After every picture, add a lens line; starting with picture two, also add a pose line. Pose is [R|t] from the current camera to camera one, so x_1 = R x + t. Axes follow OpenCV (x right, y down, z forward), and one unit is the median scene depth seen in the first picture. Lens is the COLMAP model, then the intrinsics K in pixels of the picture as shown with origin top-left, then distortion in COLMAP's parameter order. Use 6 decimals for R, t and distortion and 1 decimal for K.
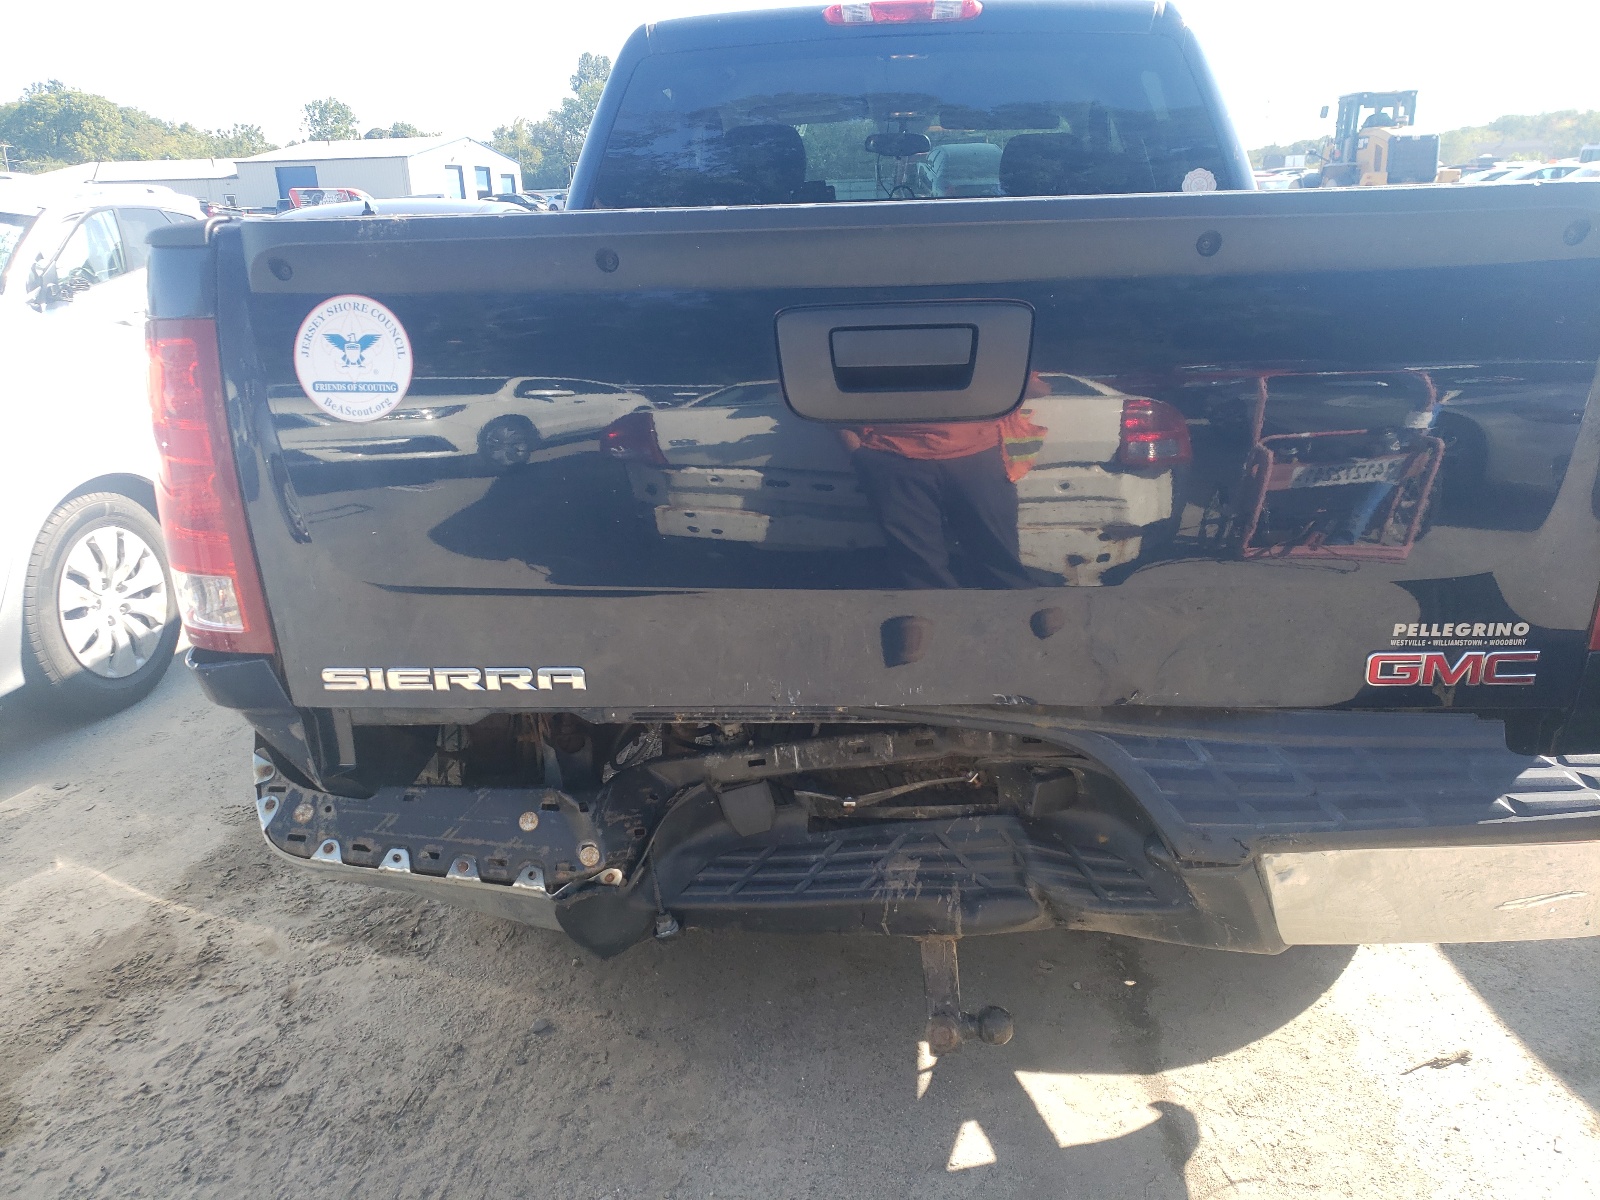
lens RADIAL K [[1167.3, 0, 794.6], [0, 1167.3, 641.6], [0, 0, 1]] dist [0.029740, 0.002681]
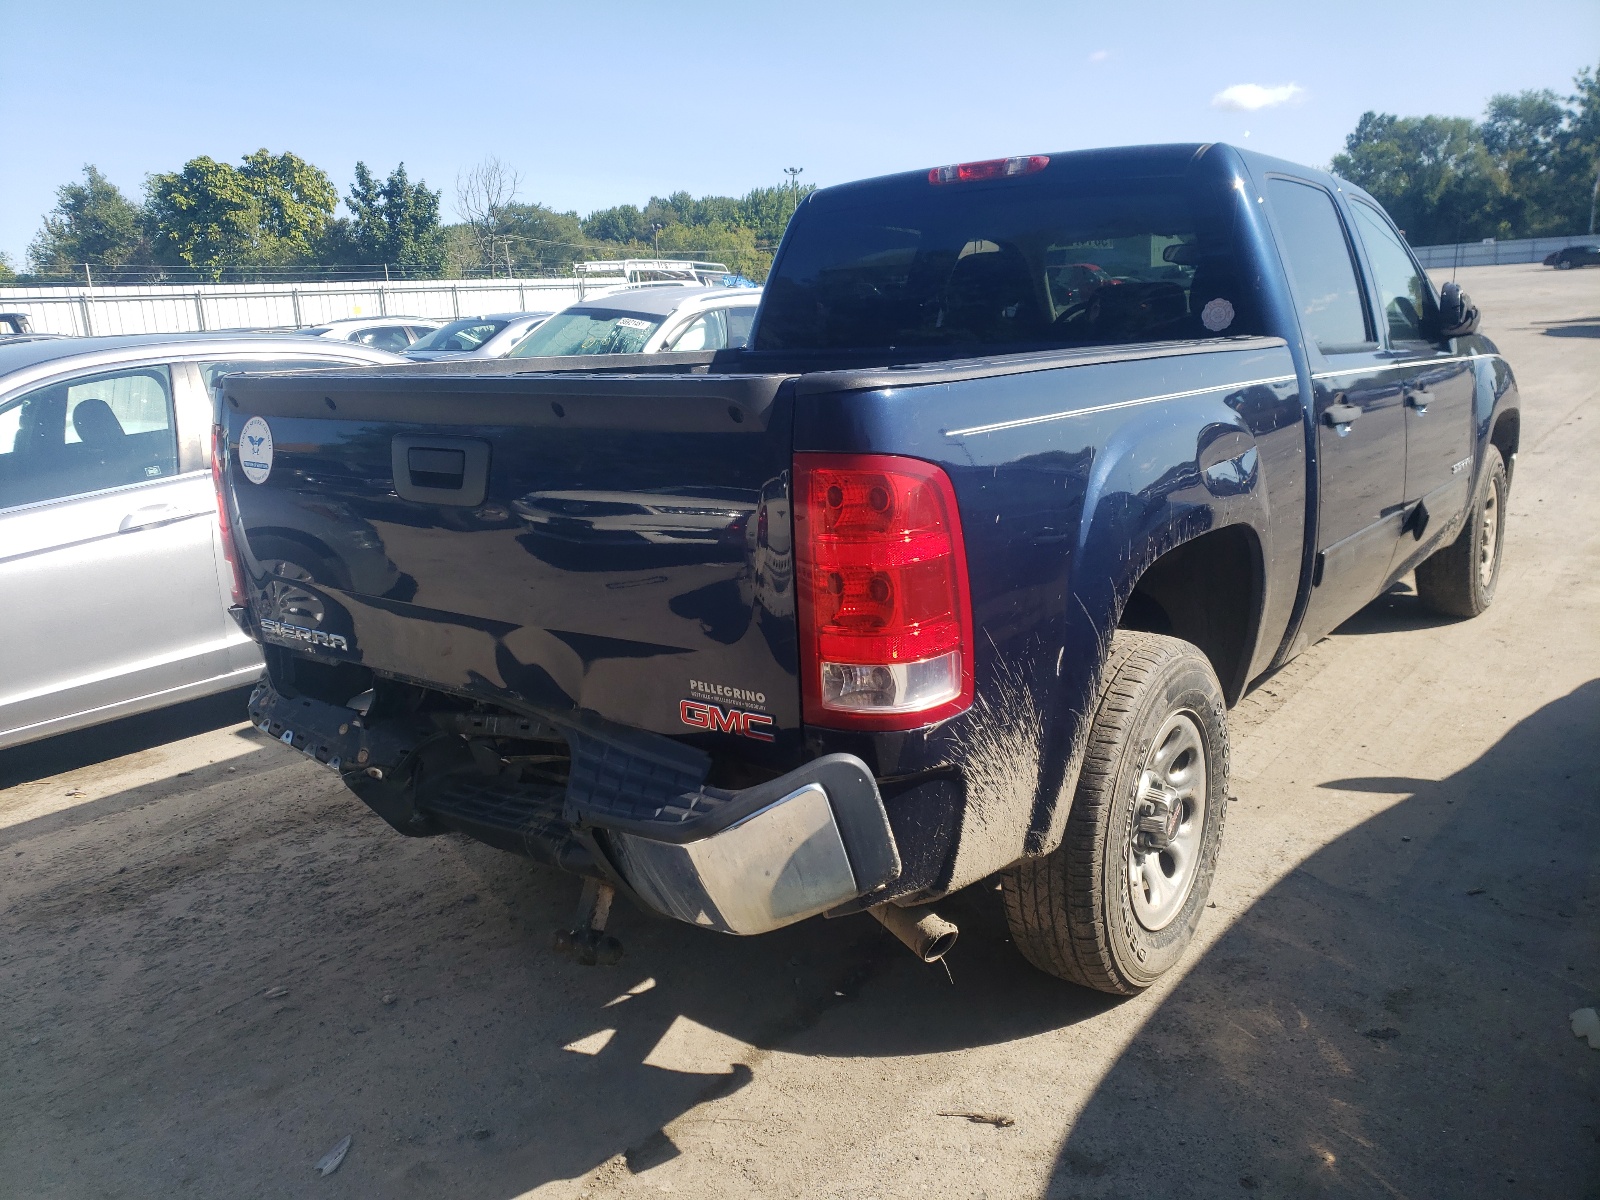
lens RADIAL K [[1167.3, 0, 794.6], [0, 1167.3, 641.6], [0, 0, 1]] dist [0.029740, 0.002681]
pose [[0.832812, 0.134866, -0.536876, 1.186347], [-0.166123, 0.986054, -0.009992, -0.058206], [0.528041, 0.097509, 0.843602, -0.074978]]
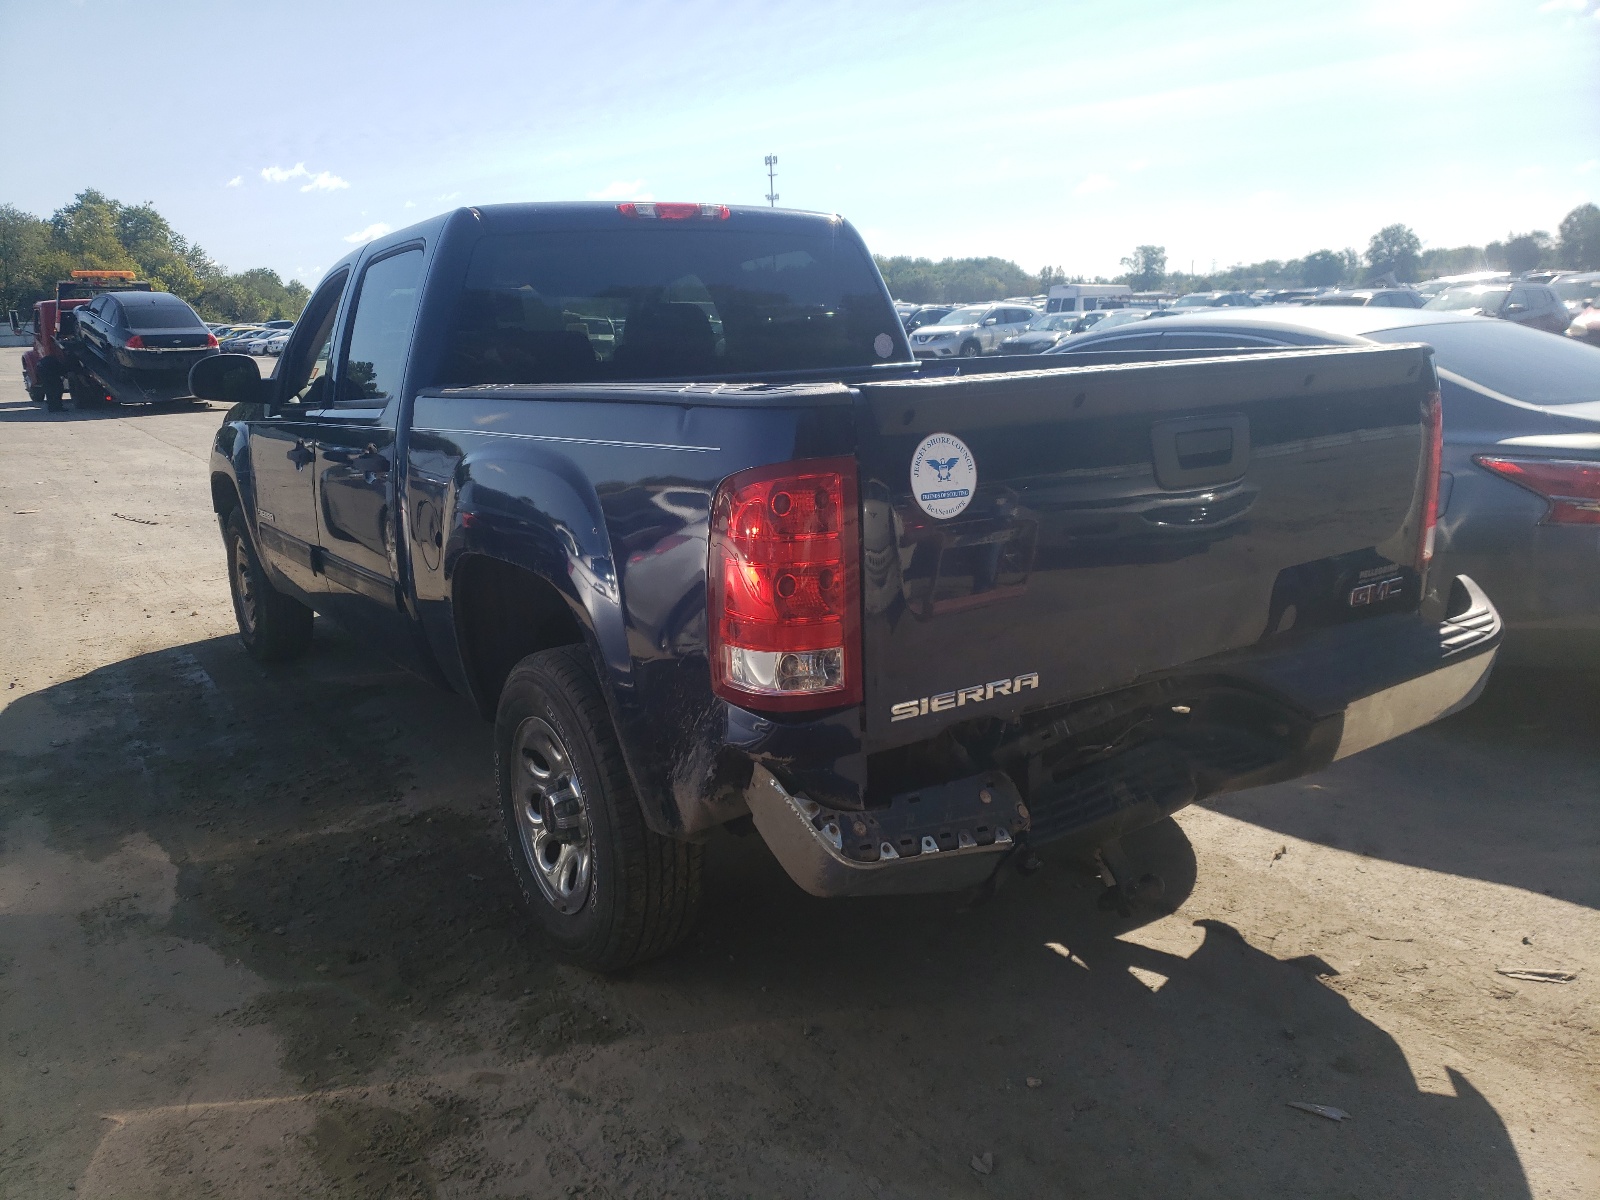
lens RADIAL K [[1167.3, 0, 794.6], [0, 1167.3, 641.6], [0, 0, 1]] dist [0.029740, 0.002681]
pose [[0.810889, -0.146374, 0.566599, -1.155817], [0.207481, 0.977227, -0.044482, -0.011900], [-0.547185, 0.153628, 0.822792, -0.046804]]
